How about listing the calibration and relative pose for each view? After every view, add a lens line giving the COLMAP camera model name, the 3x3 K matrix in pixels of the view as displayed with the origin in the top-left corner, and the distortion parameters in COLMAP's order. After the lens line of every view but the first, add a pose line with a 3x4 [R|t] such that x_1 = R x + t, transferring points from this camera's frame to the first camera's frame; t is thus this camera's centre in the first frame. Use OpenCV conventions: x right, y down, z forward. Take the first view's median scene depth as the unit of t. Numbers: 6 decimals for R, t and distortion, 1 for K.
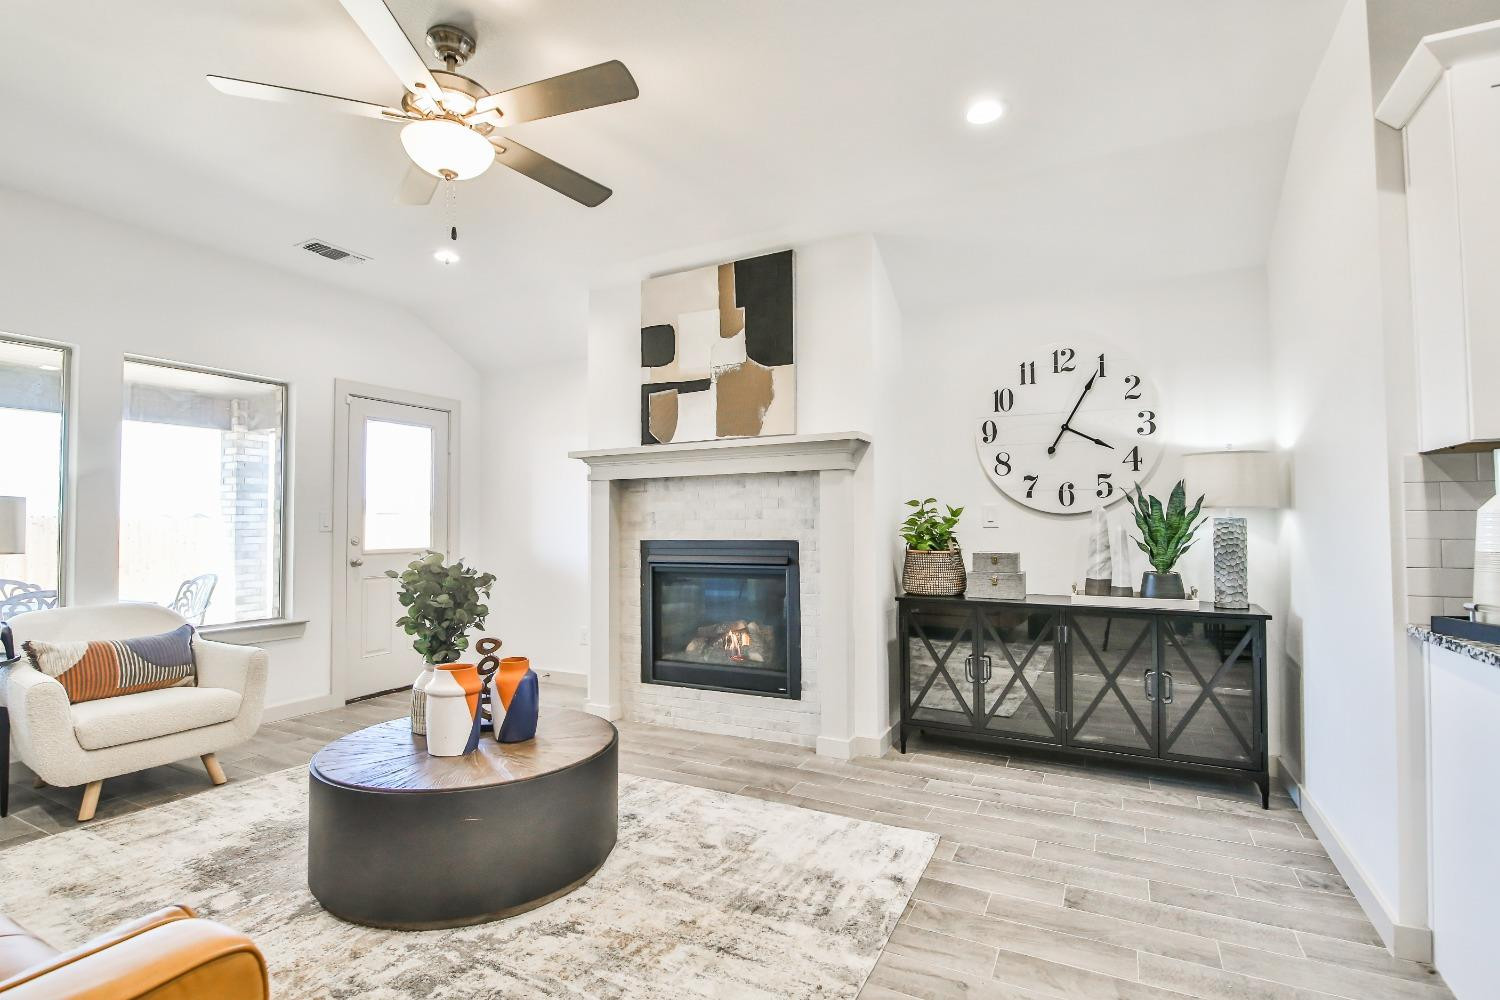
lens RADIAL K [[698.1, 0, 740.9], [0, 698.1, 500.2], [0, 0, 1]] dist [-0.005447, -0.002267]
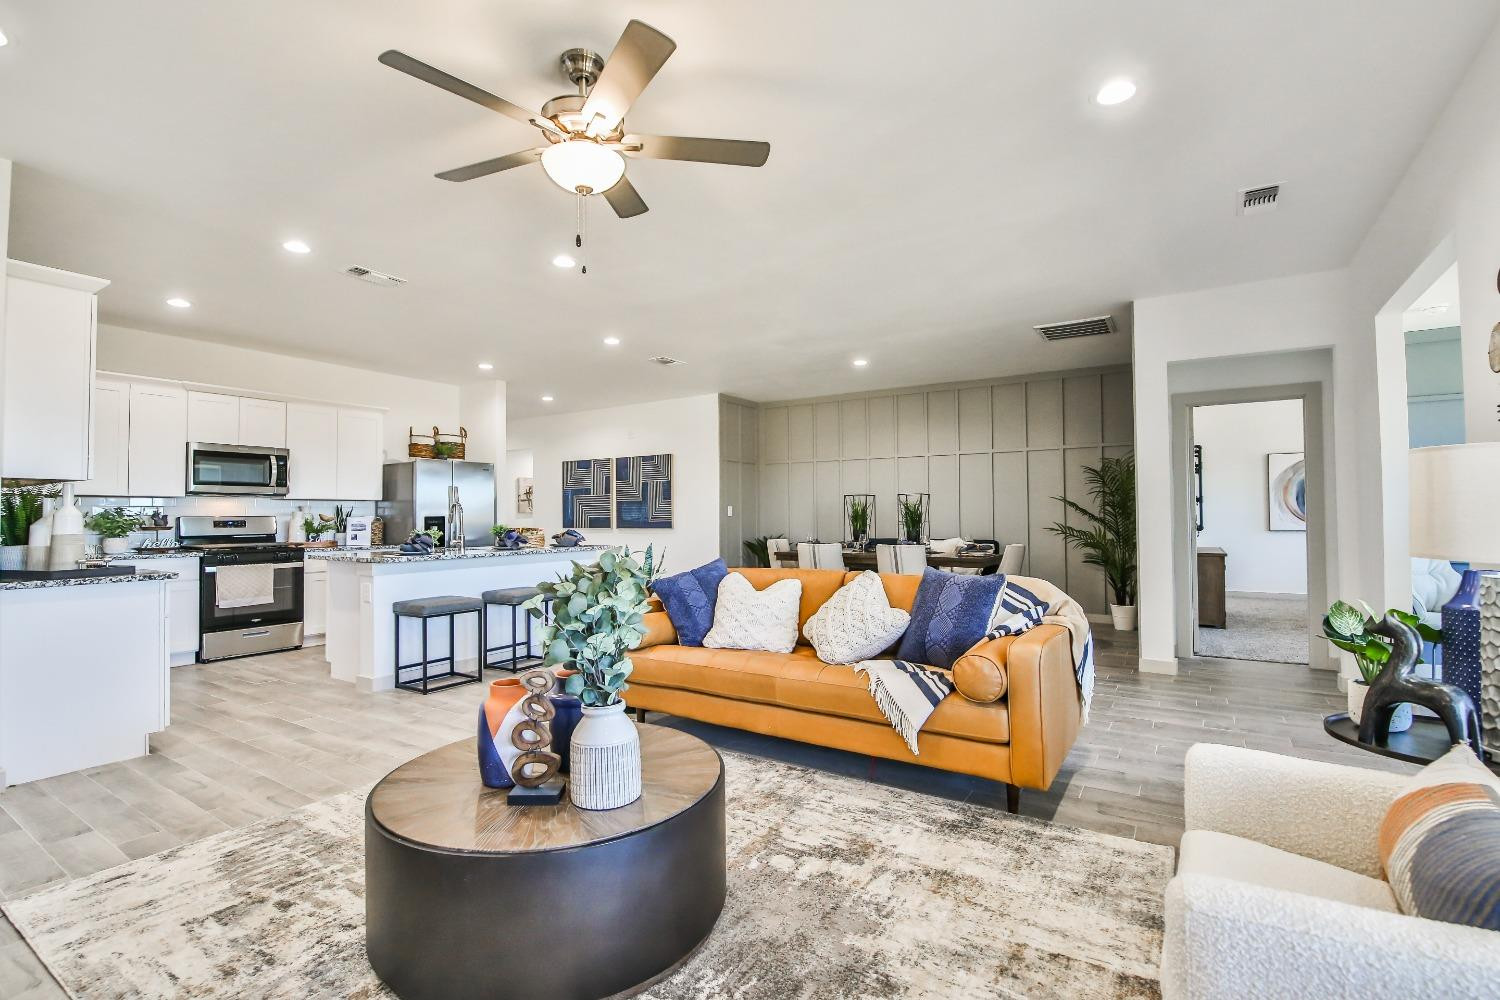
lens RADIAL K [[698.1, 0, 750.0], [0, 698.1, 510.6], [0, 0, 1]] dist [-0.005447, -0.002267]
pose [[-0.995418, 0.015358, 0.094380, -0.452402], [0.011852, 0.999223, -0.037601, 0.041532], [-0.094884, -0.036310, -0.994826, 1.175885]]
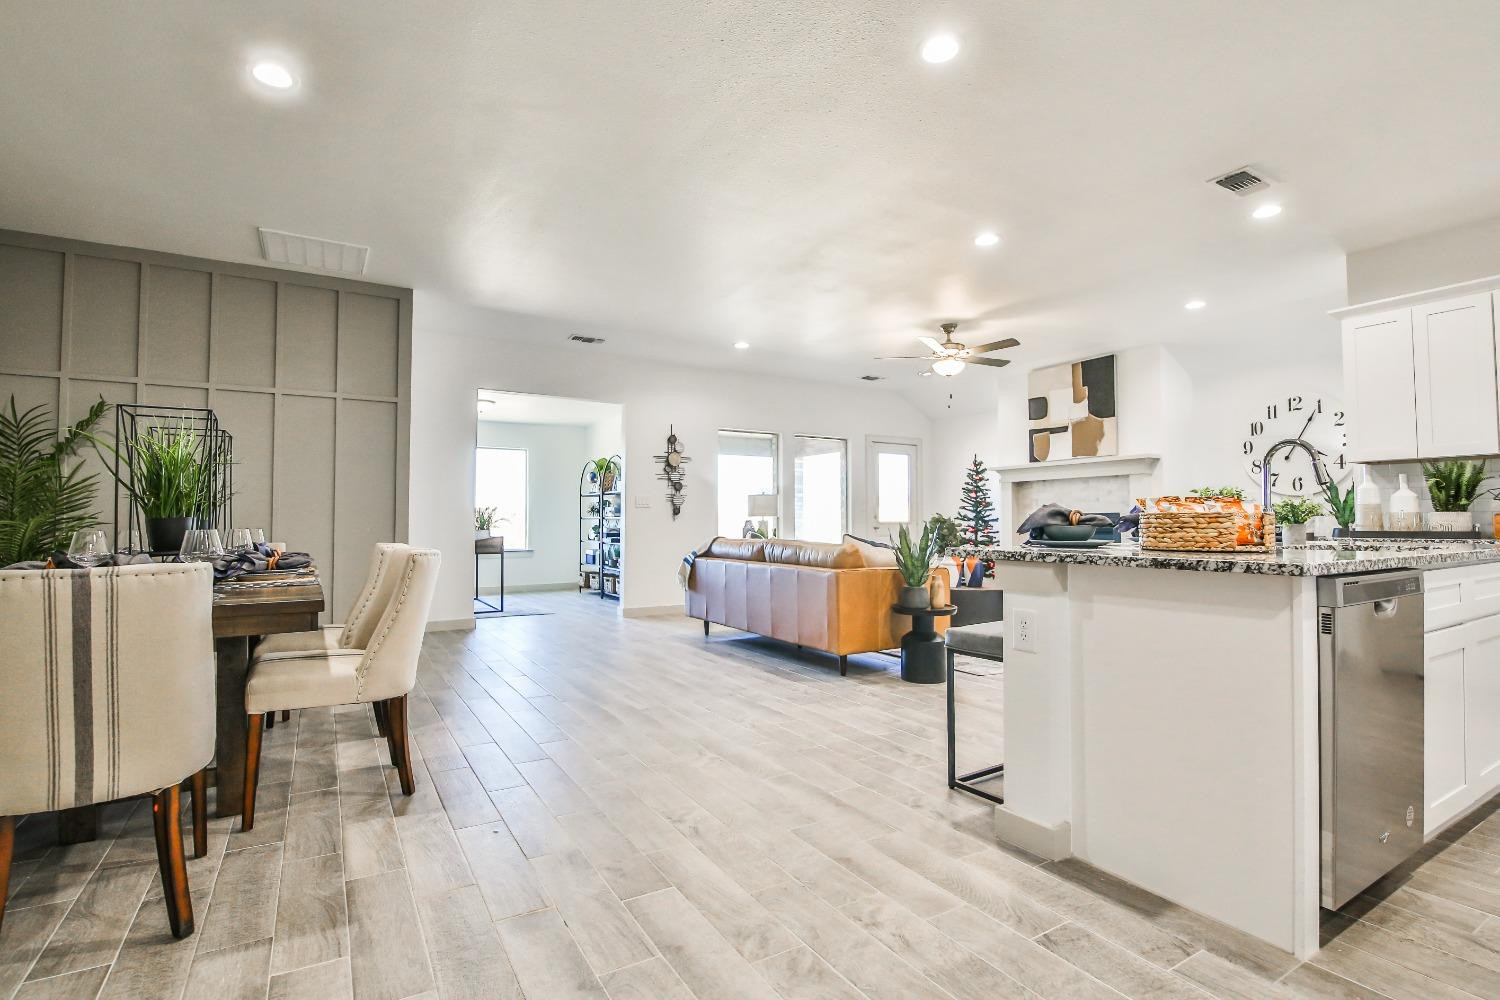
lens RADIAL K [[698.1, 0, 751.6], [0, 698.1, 494.9], [0, 0, 1]] dist [-0.005447, -0.002267]
pose [[0.855499, -0.016929, -0.517527, 0.198745], [0.013027, 0.999853, -0.011173, 0.018004], [0.517640, 0.002816, 0.855594, -1.045671]]
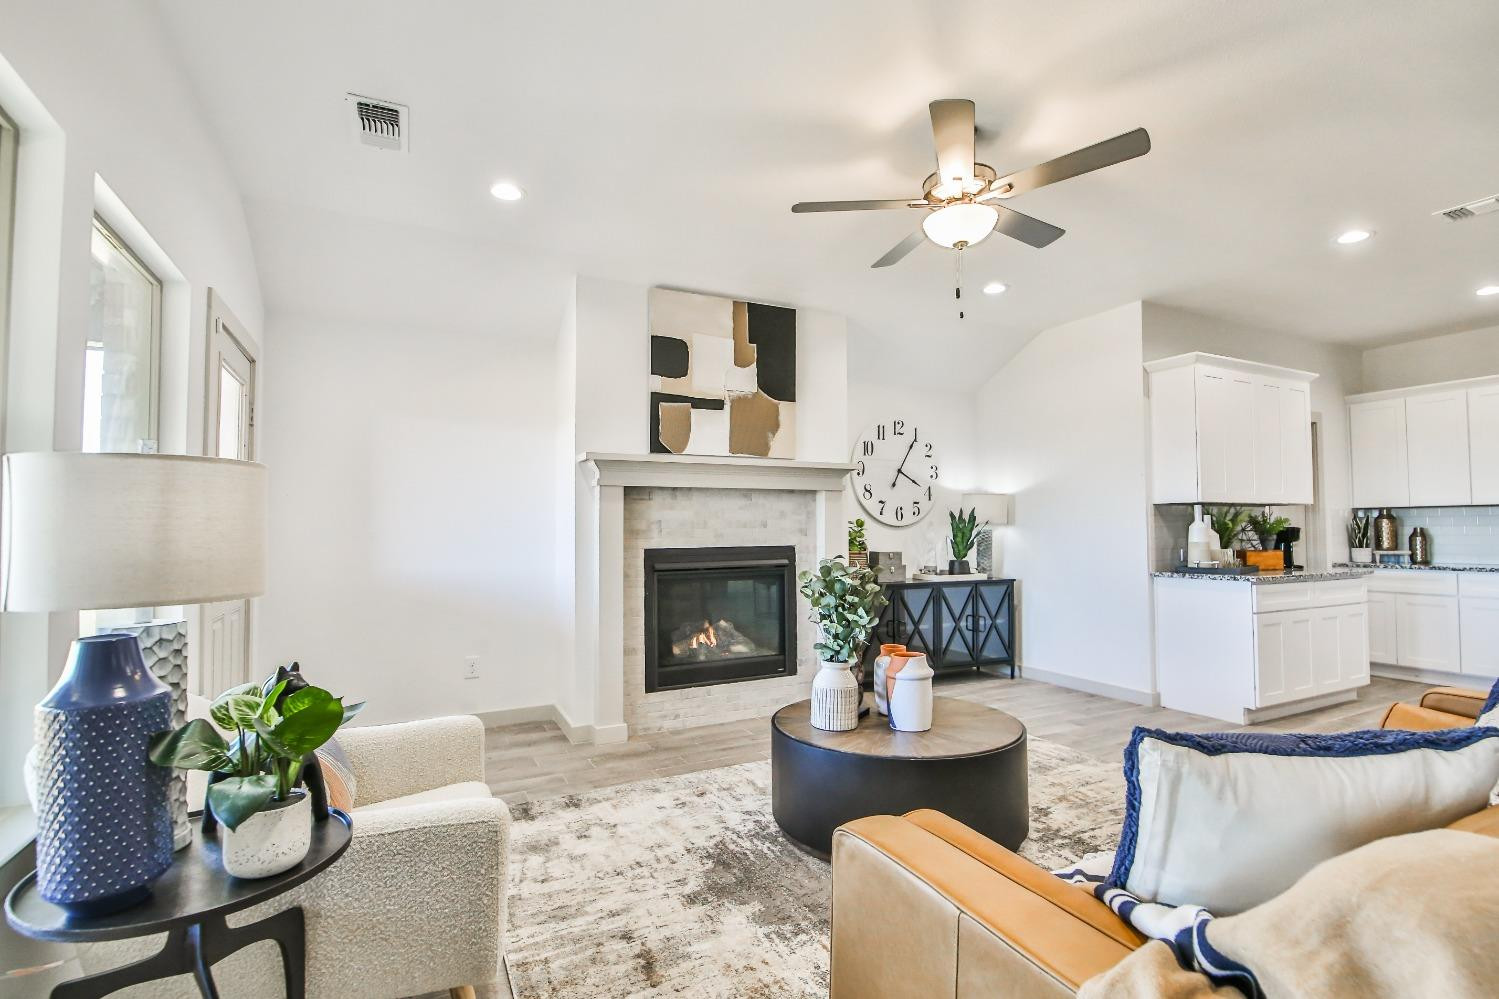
lens RADIAL K [[697.7, 0, 745.9], [0, 697.7, 501.9], [0, 0, 1]] dist [-0.005447, -0.002267]
pose [[0.588149, 0.035209, 0.807986, -0.950419], [-0.029622, 0.999319, -0.021985, 0.009604], [-0.808210, -0.011004, 0.588792, 0.338238]]
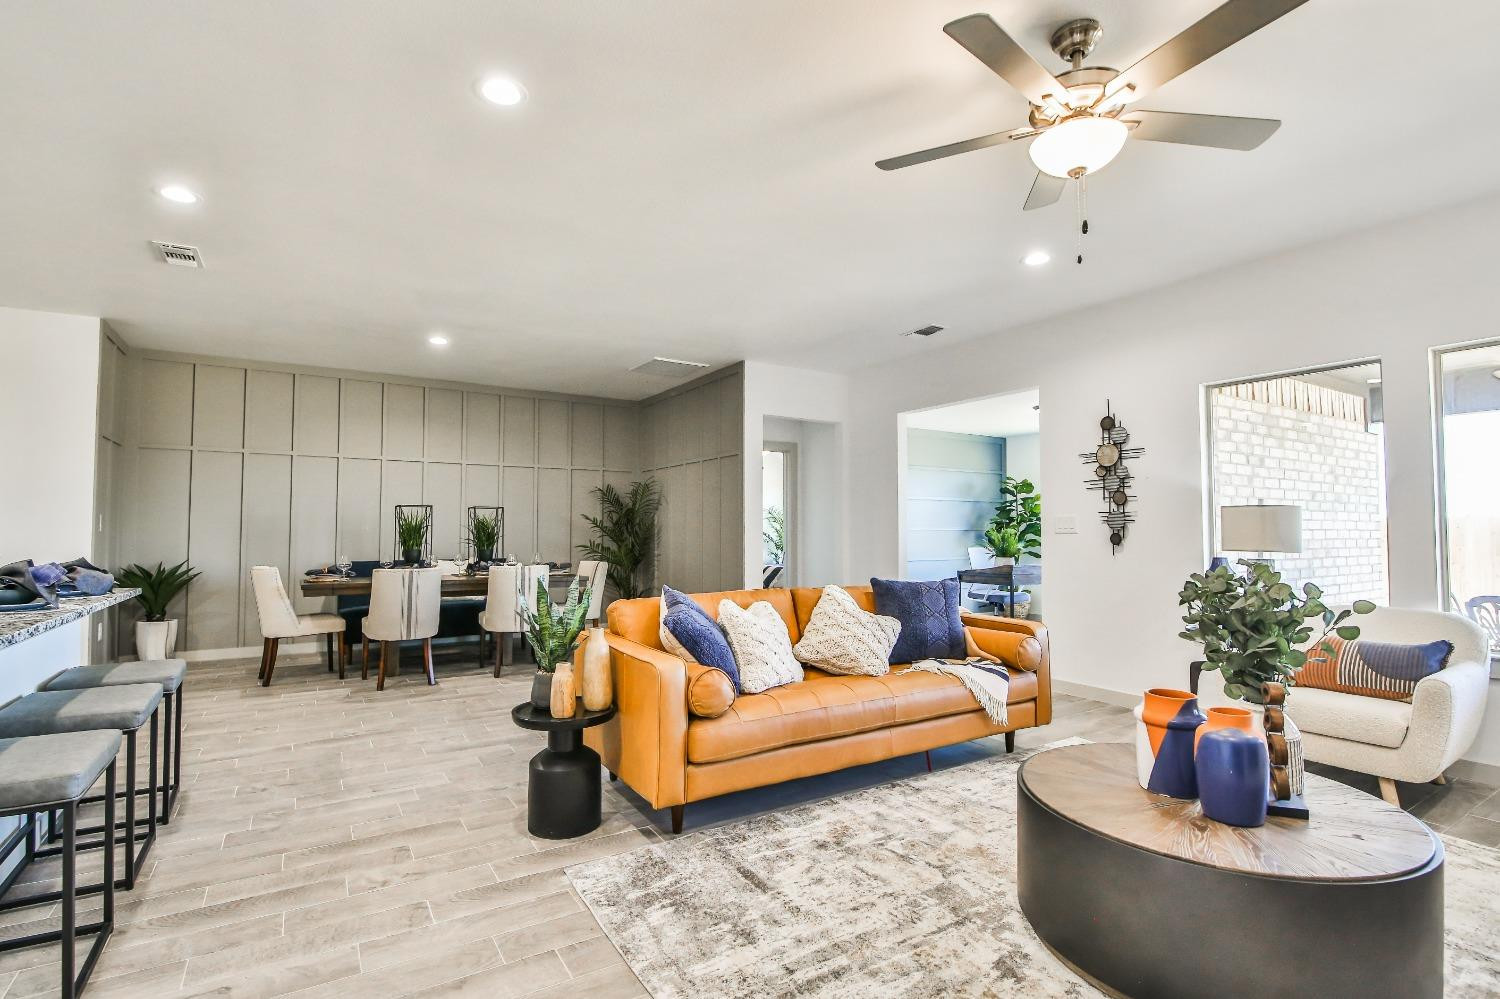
lens RADIAL K [[698.1, 0, 743.6], [0, 698.1, 510.1], [0, 0, 1]] dist [-0.005447, -0.002267]
pose [[-0.514889, -0.025275, -0.856884, 0.363583], [0.024911, 0.998702, -0.044427, 0.027036], [0.856895, -0.044221, -0.513591, 0.625531]]
